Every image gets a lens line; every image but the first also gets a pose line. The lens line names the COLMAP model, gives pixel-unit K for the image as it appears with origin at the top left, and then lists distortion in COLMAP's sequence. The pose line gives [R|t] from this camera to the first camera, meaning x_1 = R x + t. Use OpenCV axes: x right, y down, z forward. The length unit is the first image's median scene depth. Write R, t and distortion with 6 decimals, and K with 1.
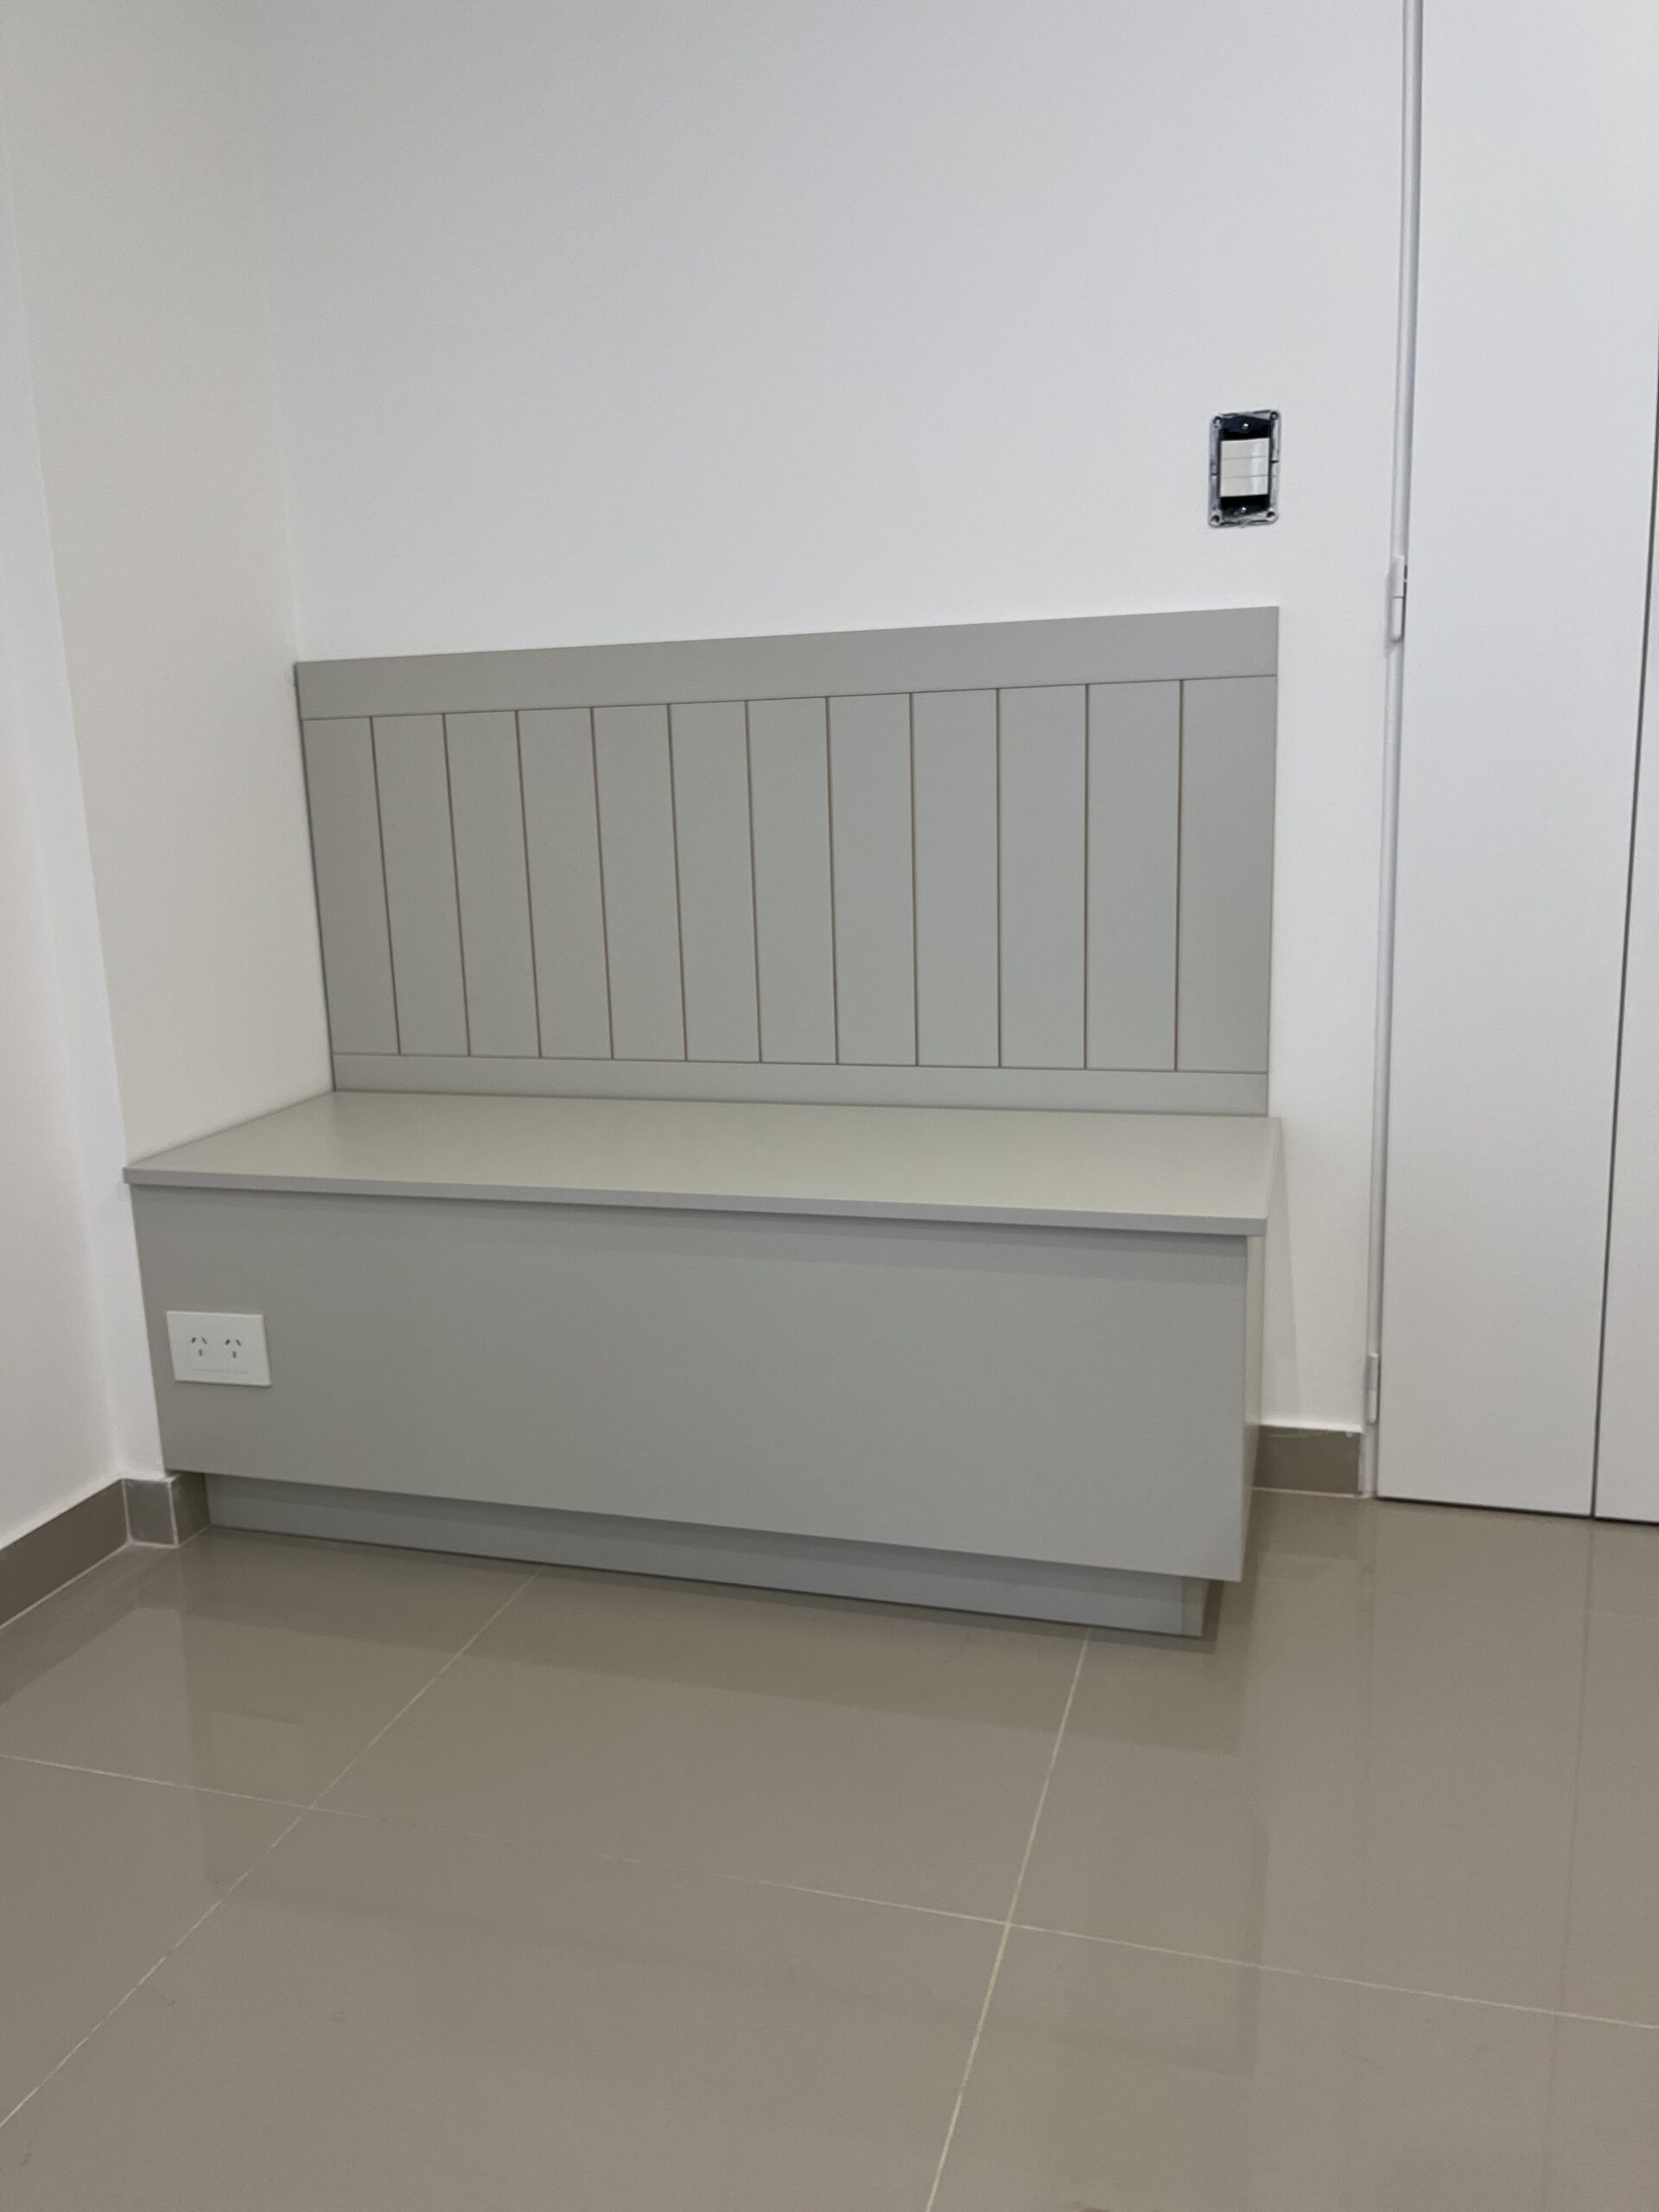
lens RADIAL K [[1666.0, 0, 829.5], [0, 1666.0, 1106.0], [0, 0, 1]] dist [0.058816, -0.080442]
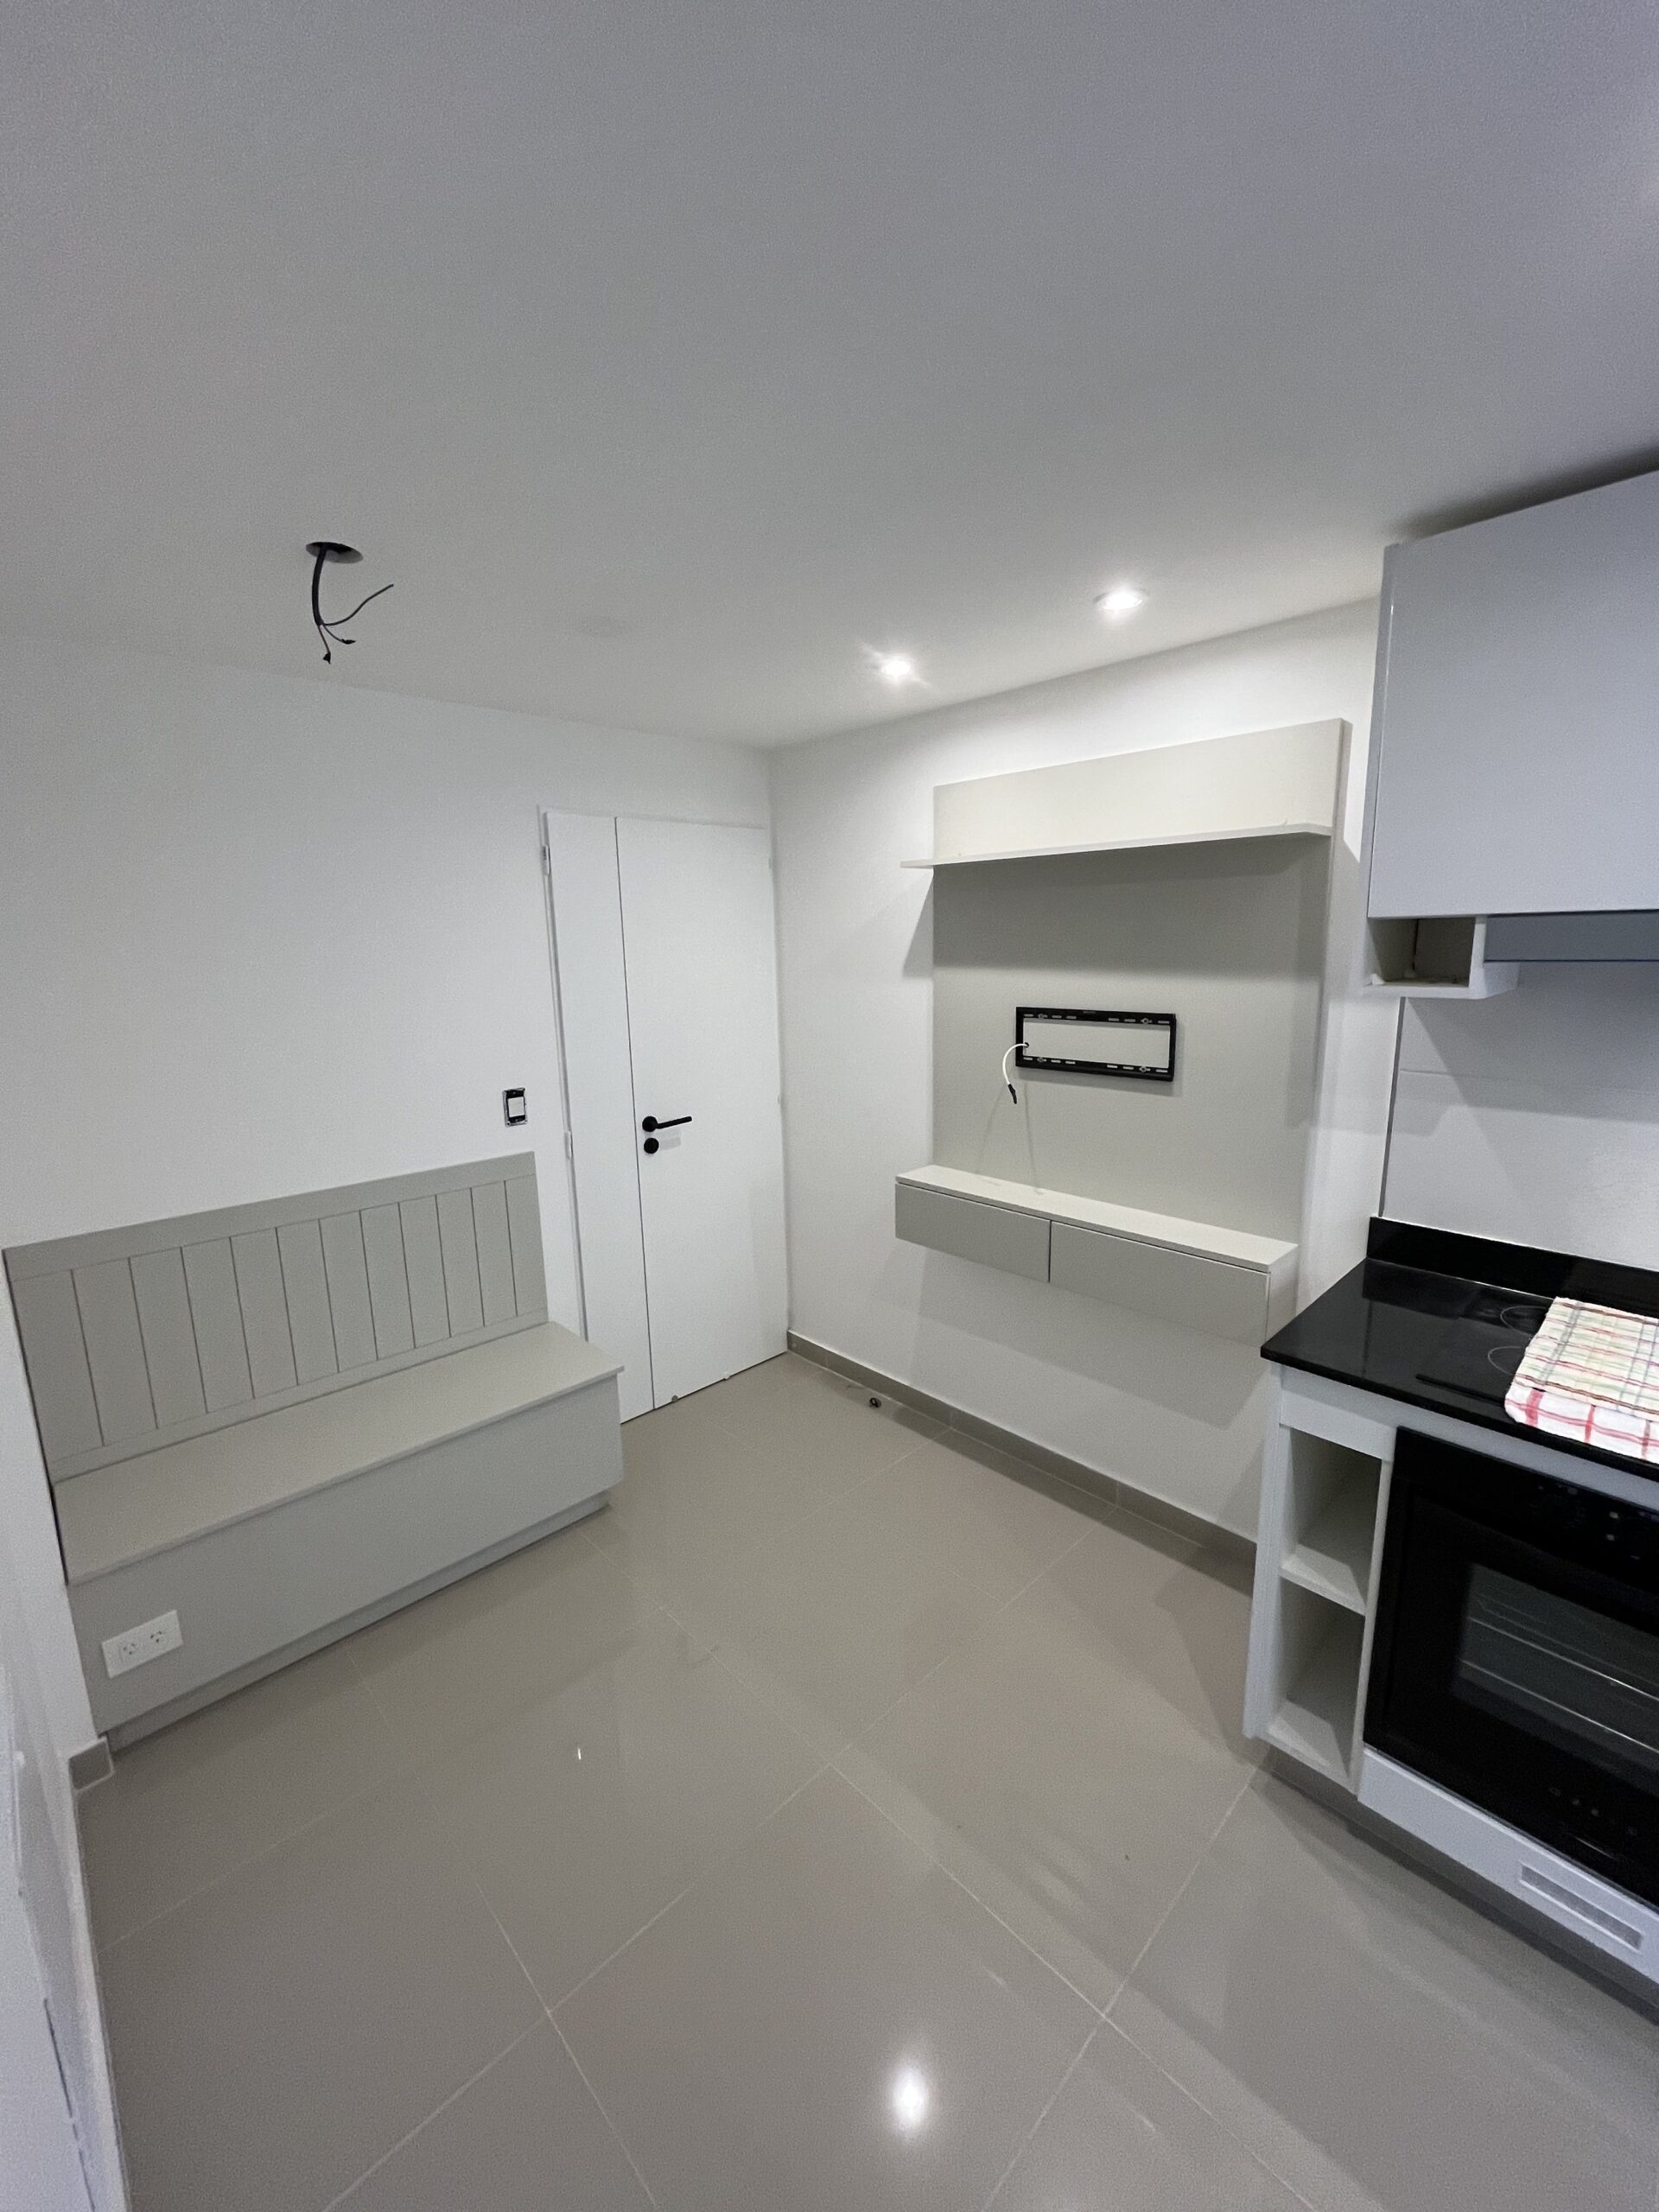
lens RADIAL K [[878.6, 0, 829.5], [0, 878.6, 1106.0], [0, 0, 1]] dist [-0.009579, -0.000418]
pose [[0.488817, -0.130507, 0.862569, -0.764405], [0.186761, 0.981479, 0.042661, -0.340924], [-0.852161, 0.140240, 0.504137, -0.198815]]
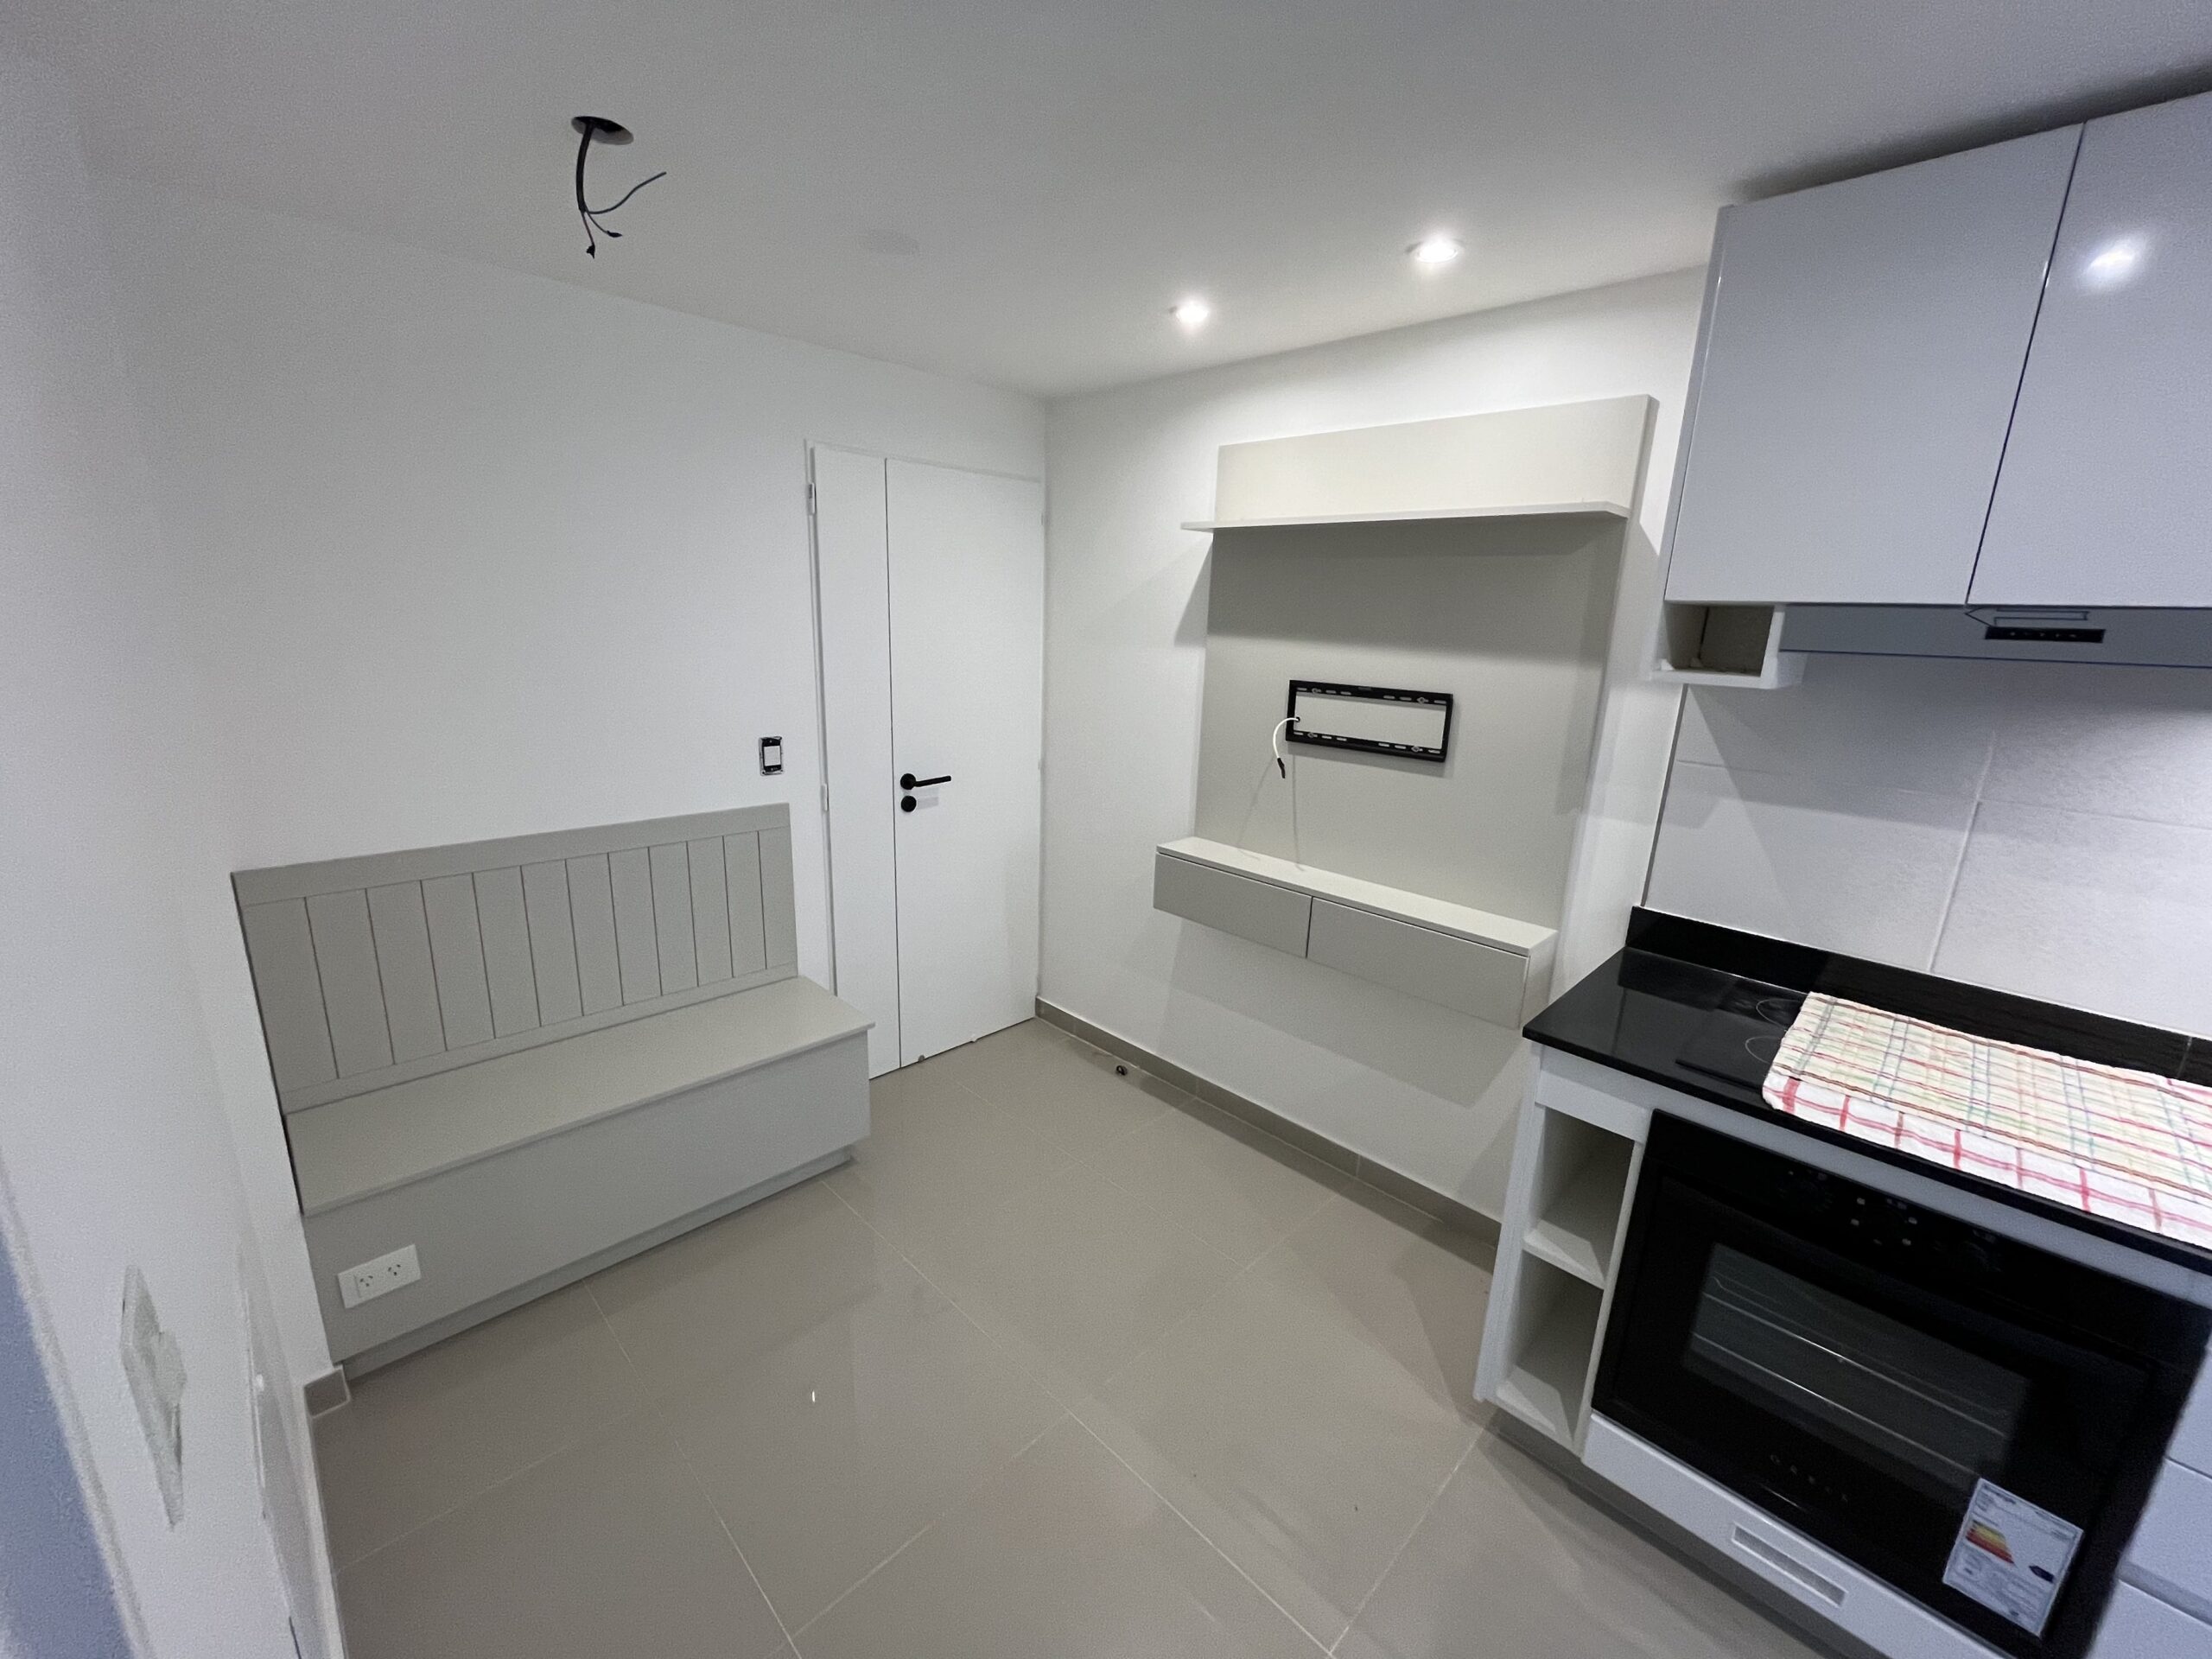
lens RADIAL K [[878.6, 0, 1102.1], [0, 878.6, 835.3], [0, 0, 1]] dist [-0.009579, -0.000418]
pose [[0.470391, -0.158155, 0.868170, -0.761898], [0.134632, 0.985154, 0.106520, -0.327175], [-0.872128, 0.066777, 0.484700, -0.163440]]
